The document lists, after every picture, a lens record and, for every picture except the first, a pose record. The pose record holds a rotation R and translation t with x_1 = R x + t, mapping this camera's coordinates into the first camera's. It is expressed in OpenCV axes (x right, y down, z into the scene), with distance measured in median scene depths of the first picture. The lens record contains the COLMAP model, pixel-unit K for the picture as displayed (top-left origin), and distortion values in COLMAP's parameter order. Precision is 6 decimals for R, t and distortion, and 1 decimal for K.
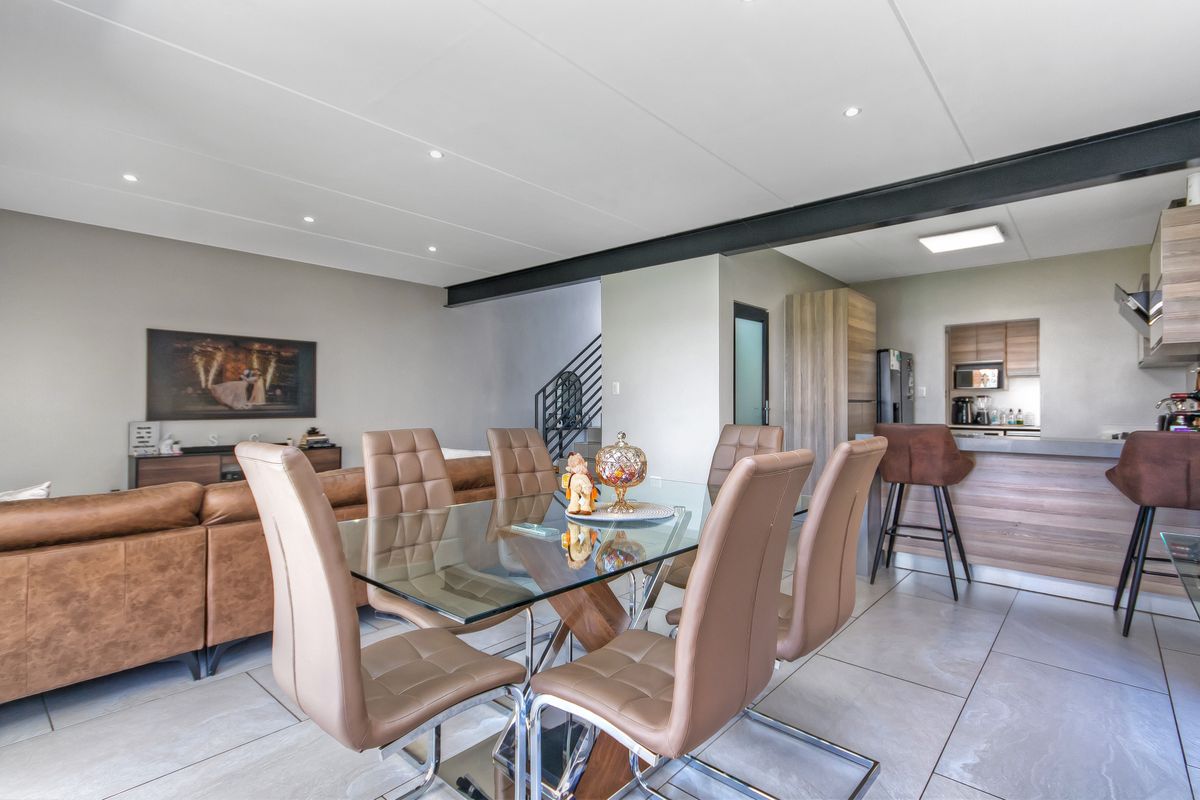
lens RADIAL K [[575.6, 0, 603.5], [0, 575.6, 402.5], [0, 0, 1]] dist [0.003163, 0.000121]
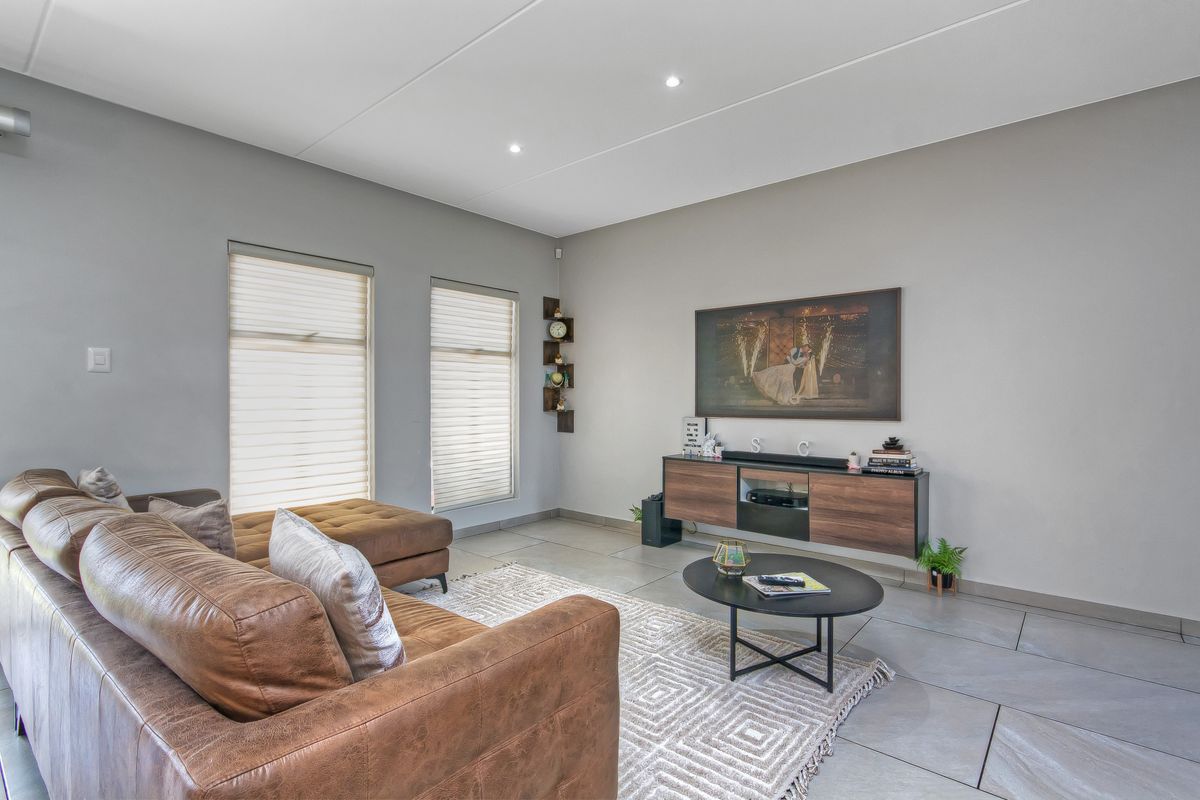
lens RADIAL K [[575.6, 0, 601.2], [0, 575.6, 400.8], [0, 0, 1]] dist [0.003163, 0.000121]
pose [[0.029341, 0.009575, -0.999524, 0.069503], [0.006165, 0.999933, 0.009760, -0.001265], [0.999550, -0.006449, 0.029280, 0.763470]]
